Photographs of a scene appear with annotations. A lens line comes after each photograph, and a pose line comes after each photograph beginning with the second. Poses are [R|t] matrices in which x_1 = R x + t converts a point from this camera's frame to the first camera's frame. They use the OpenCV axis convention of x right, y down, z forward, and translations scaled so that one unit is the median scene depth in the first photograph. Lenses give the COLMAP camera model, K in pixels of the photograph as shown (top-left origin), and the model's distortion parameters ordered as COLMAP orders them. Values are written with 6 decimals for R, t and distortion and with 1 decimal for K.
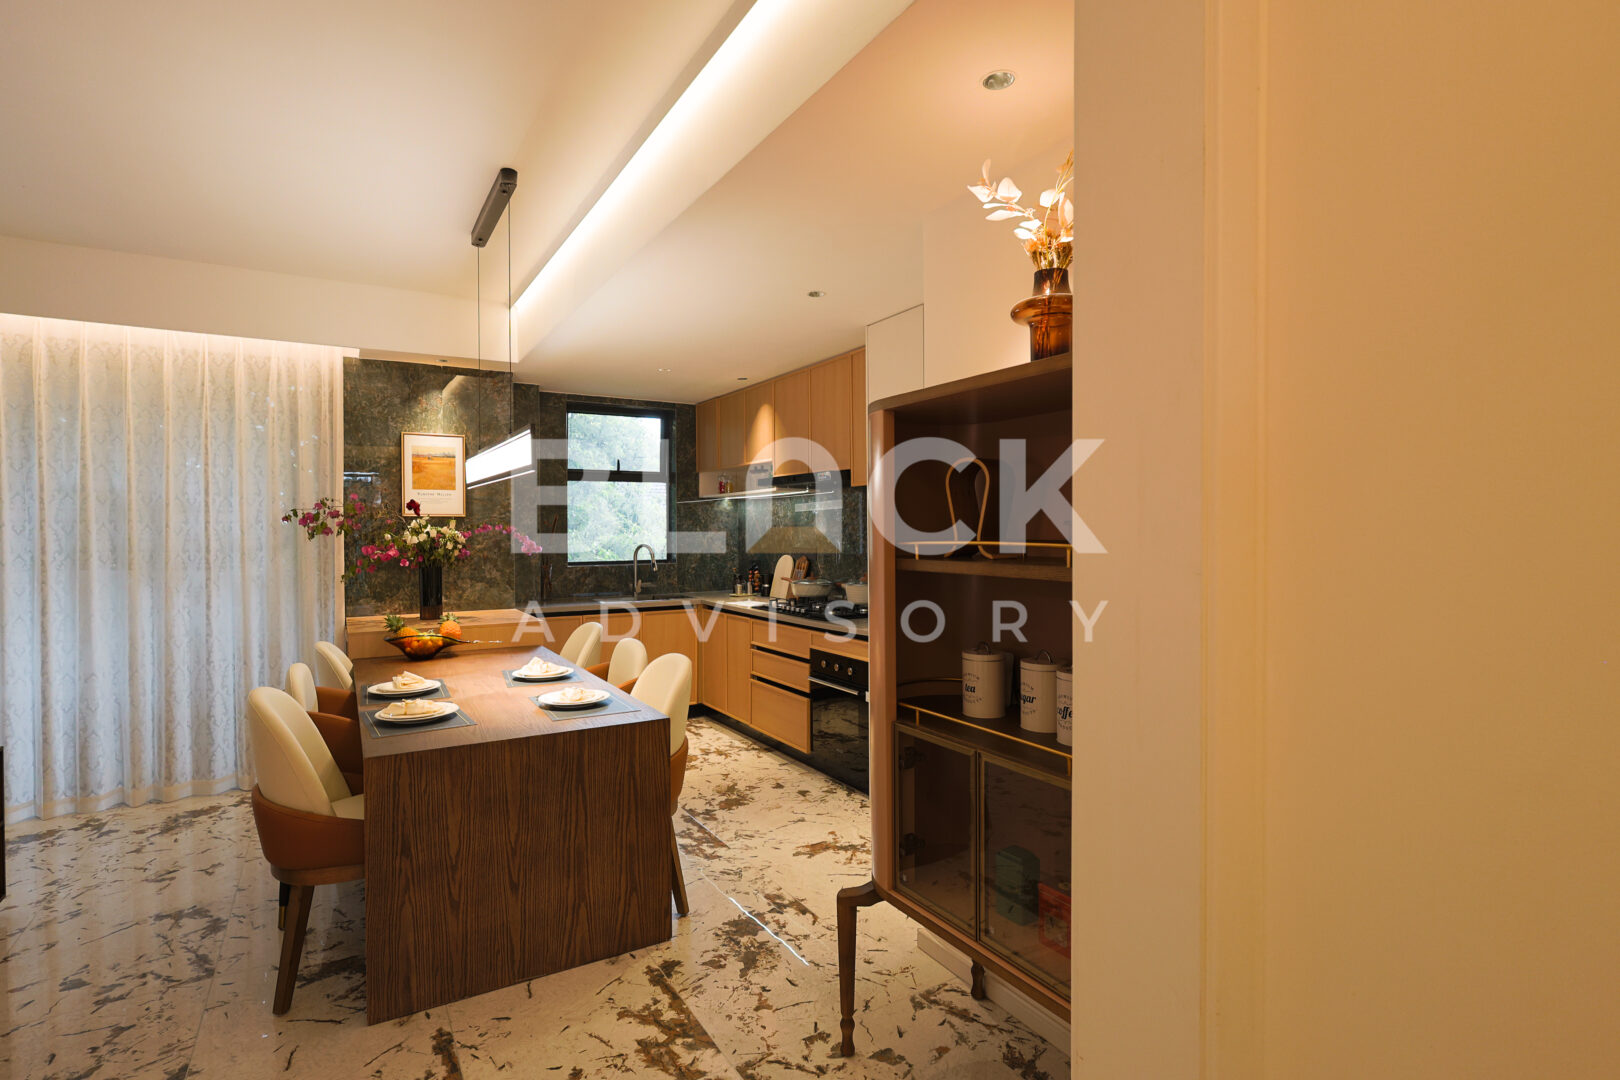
lens RADIAL K [[787.3, 0, 809.0], [0, 787.3, 537.3], [0, 0, 1]] dist [-0.001302, 0.001029]
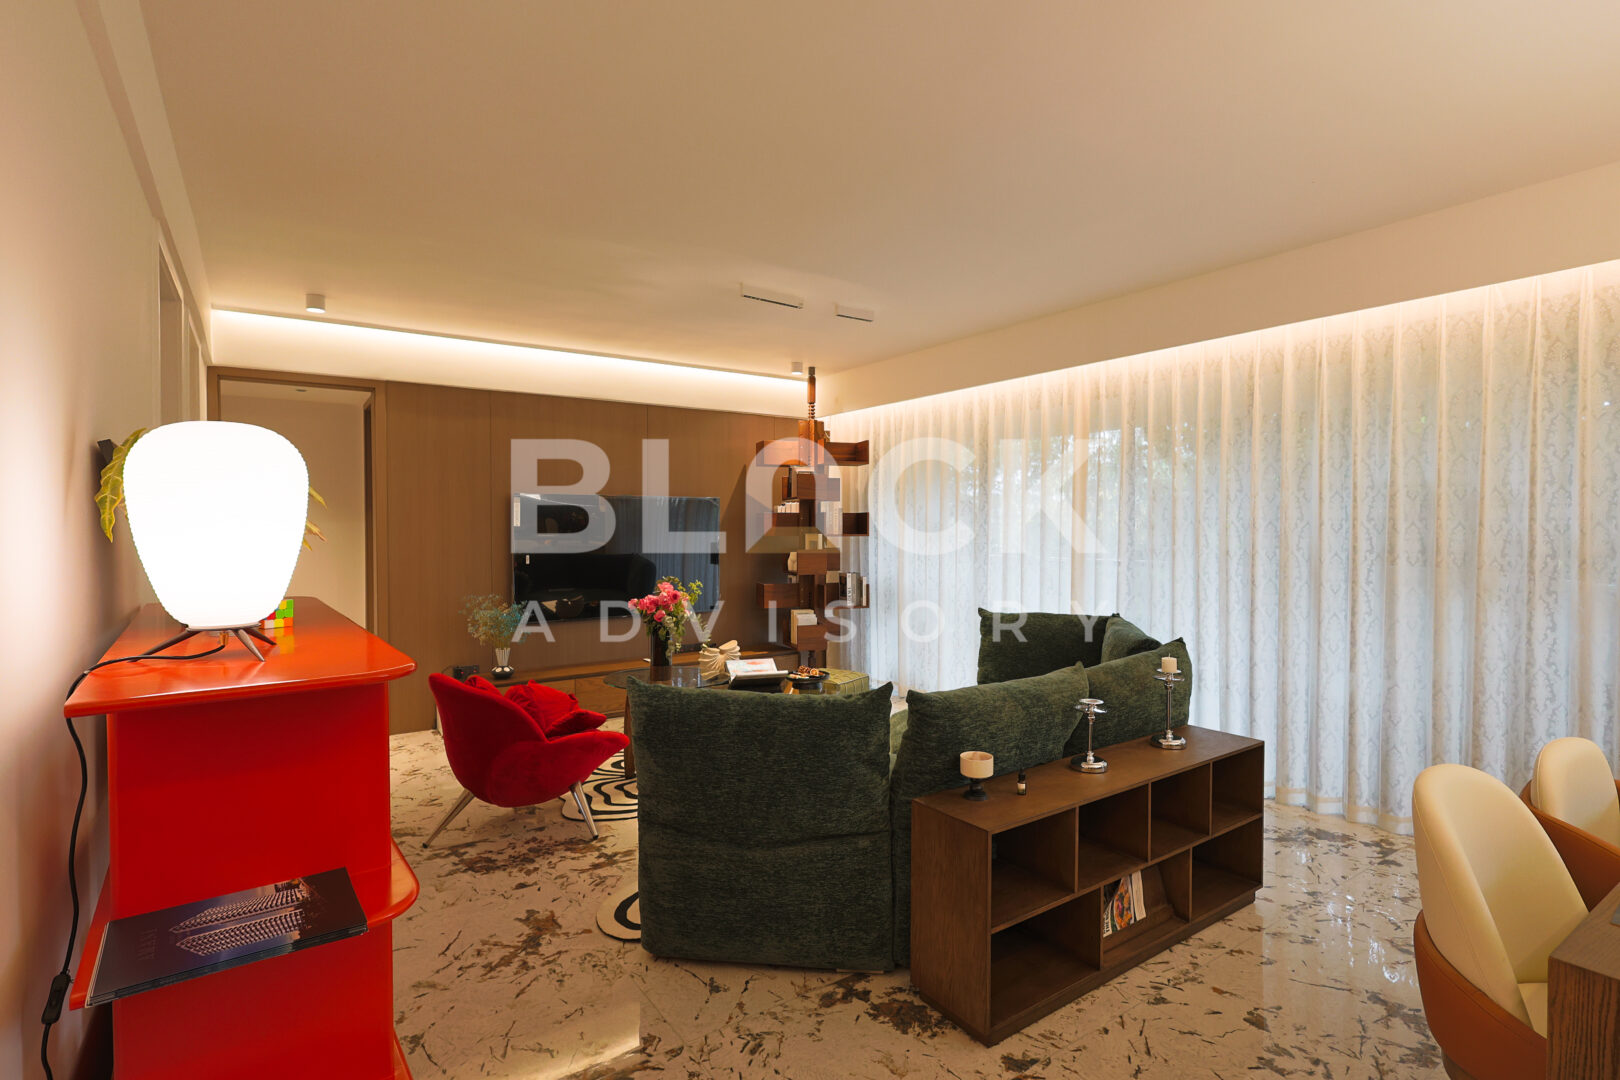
lens RADIAL K [[787.3, 0, 809.7], [0, 787.3, 542.6], [0, 0, 1]] dist [-0.001302, 0.001029]
pose [[0.065065, 0.022093, -0.997636, -0.034277], [-0.010971, 0.999710, 0.021423, -0.005093], [0.997821, 0.009551, 0.065289, 0.243989]]
